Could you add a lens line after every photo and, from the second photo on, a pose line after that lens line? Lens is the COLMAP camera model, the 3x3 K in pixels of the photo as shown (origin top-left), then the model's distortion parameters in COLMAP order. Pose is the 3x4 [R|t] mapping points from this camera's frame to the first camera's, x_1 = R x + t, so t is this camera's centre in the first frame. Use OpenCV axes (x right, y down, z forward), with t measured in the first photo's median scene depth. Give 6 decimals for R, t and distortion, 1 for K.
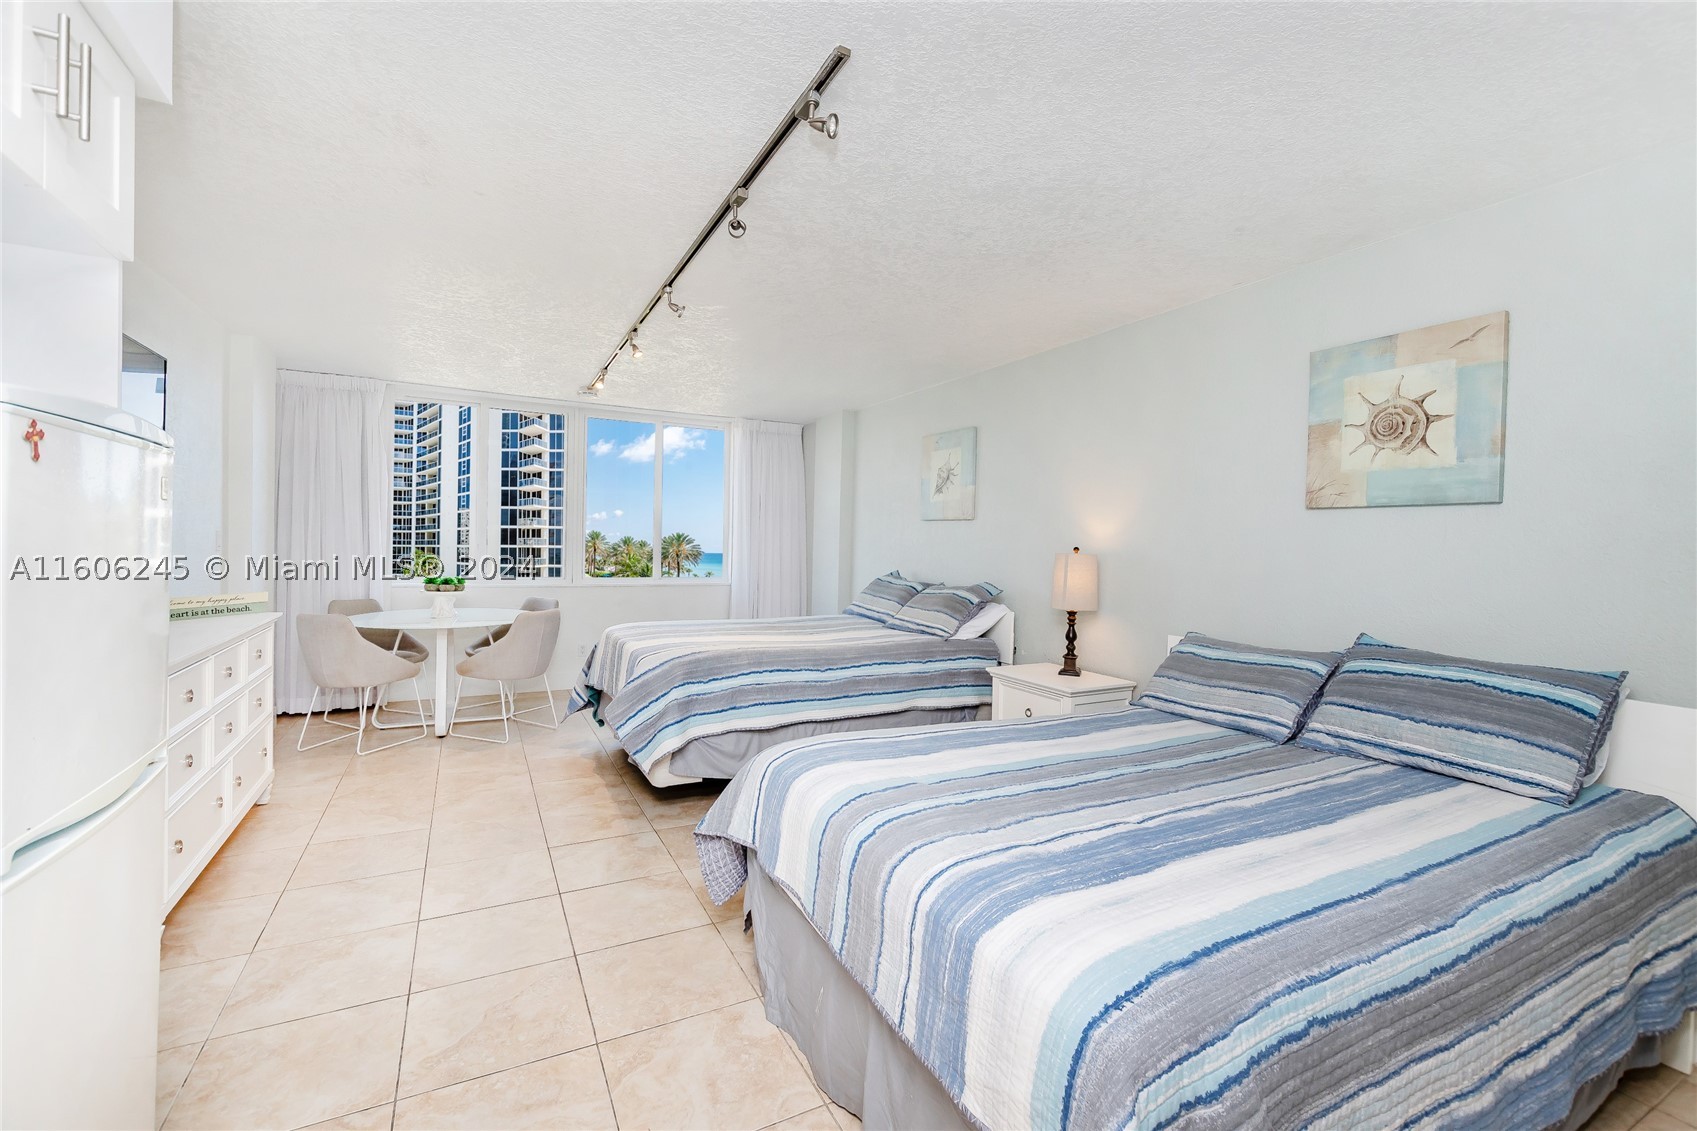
lens RADIAL K [[727.4, 0, 837.1], [0, 727.4, 553.1], [0, 0, 1]] dist [-0.000395, -0.000086]
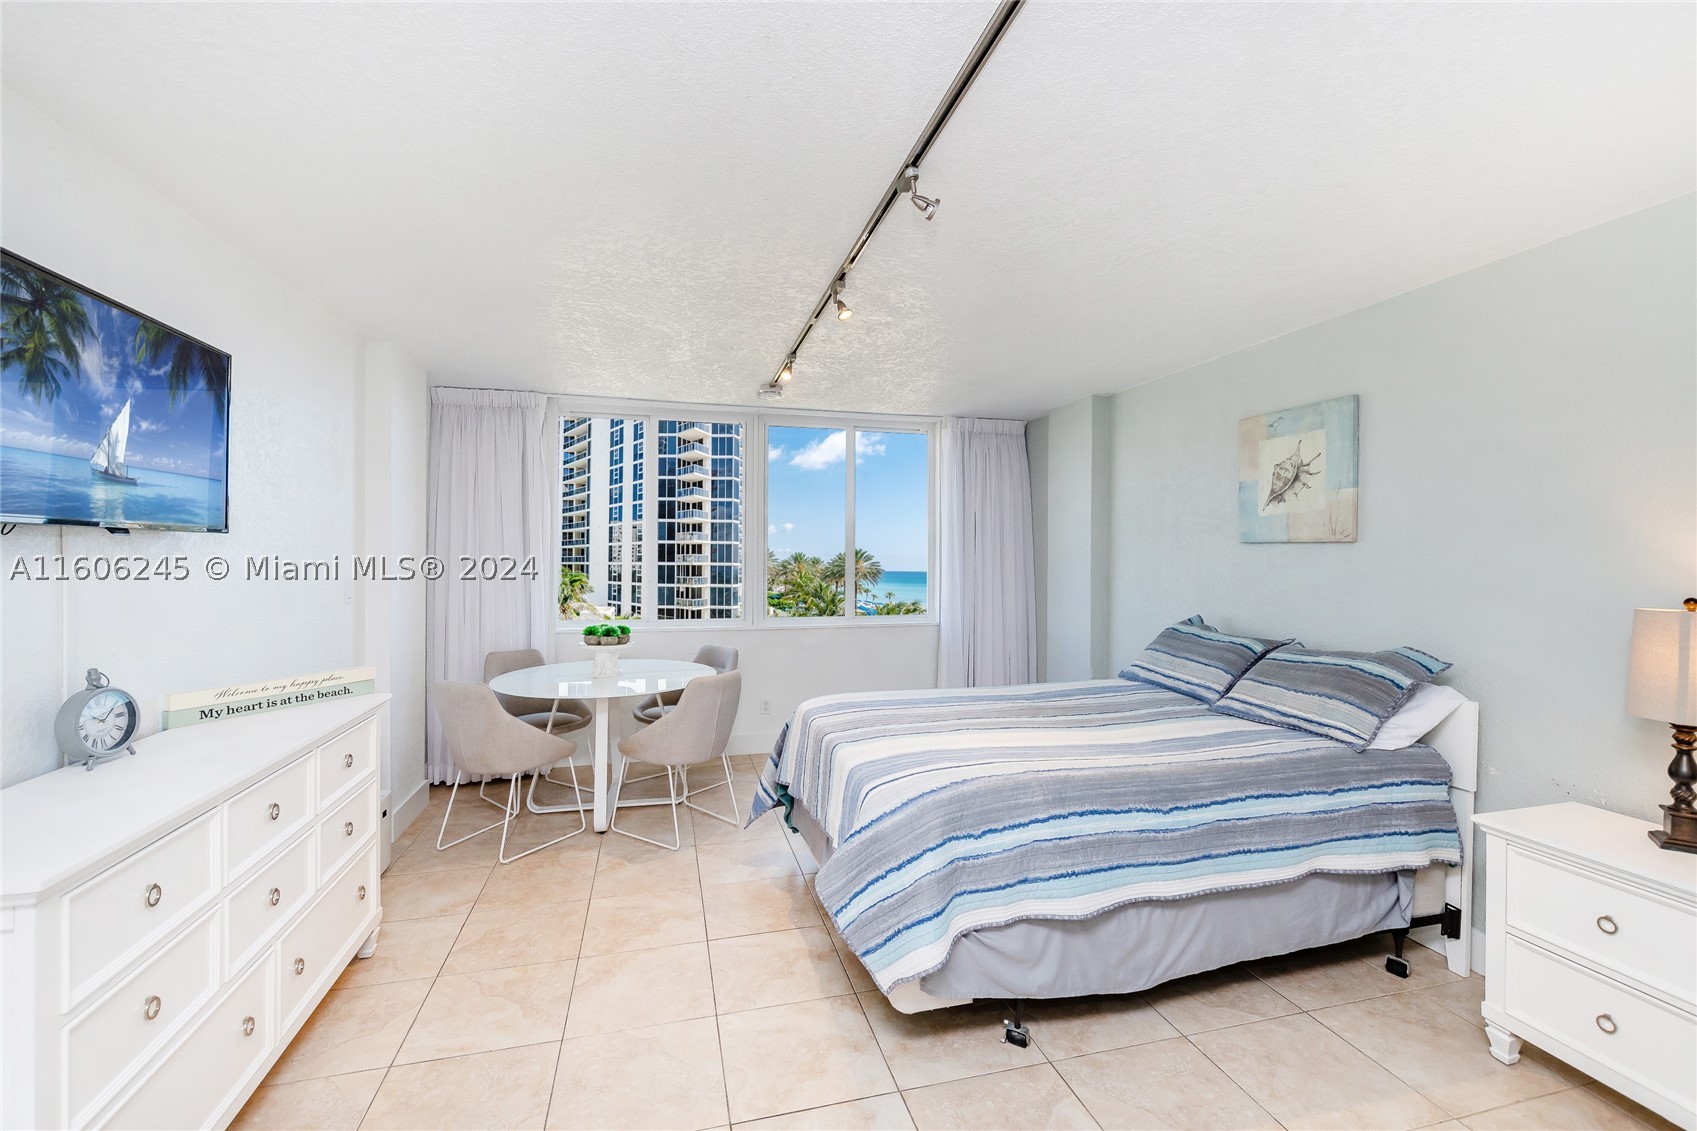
lens RADIAL K [[723.9, 0, 811.5], [0, 723.9, 561.4], [0, 0, 1]] dist [-0.000812, -0.000056]
pose [[0.966221, -0.014438, -0.257309, -0.118864], [0.012011, 0.999867, -0.011001, -0.030878], [0.257434, 0.007539, 0.966267, 0.300962]]
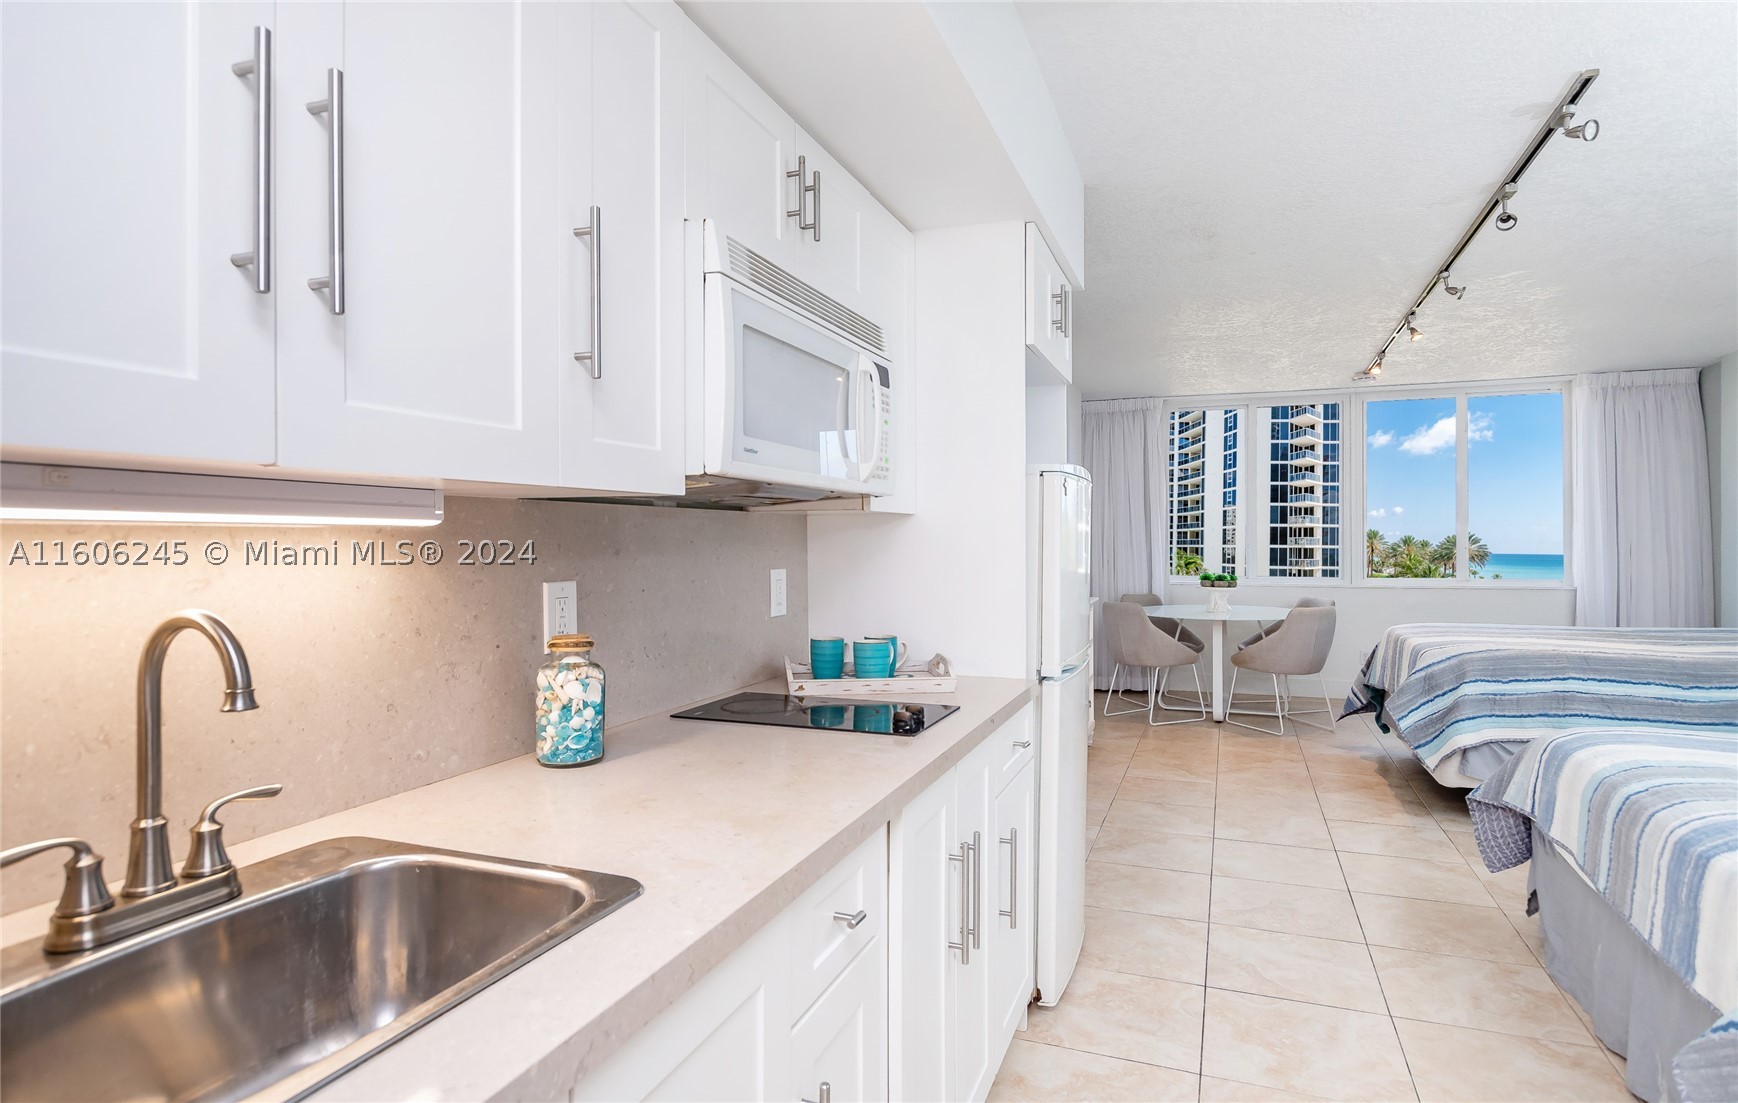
lens RADIAL K [[856.1, 0, 832.3], [0, 856.1, 537.3], [0, 0, 1]] dist [0.003130, -0.000002]
pose [[0.618894, -0.025643, -0.785056, 0.112615], [0.003149, 0.999540, -0.030166, 0.017467], [0.785468, 0.016198, 0.618690, -0.258630]]
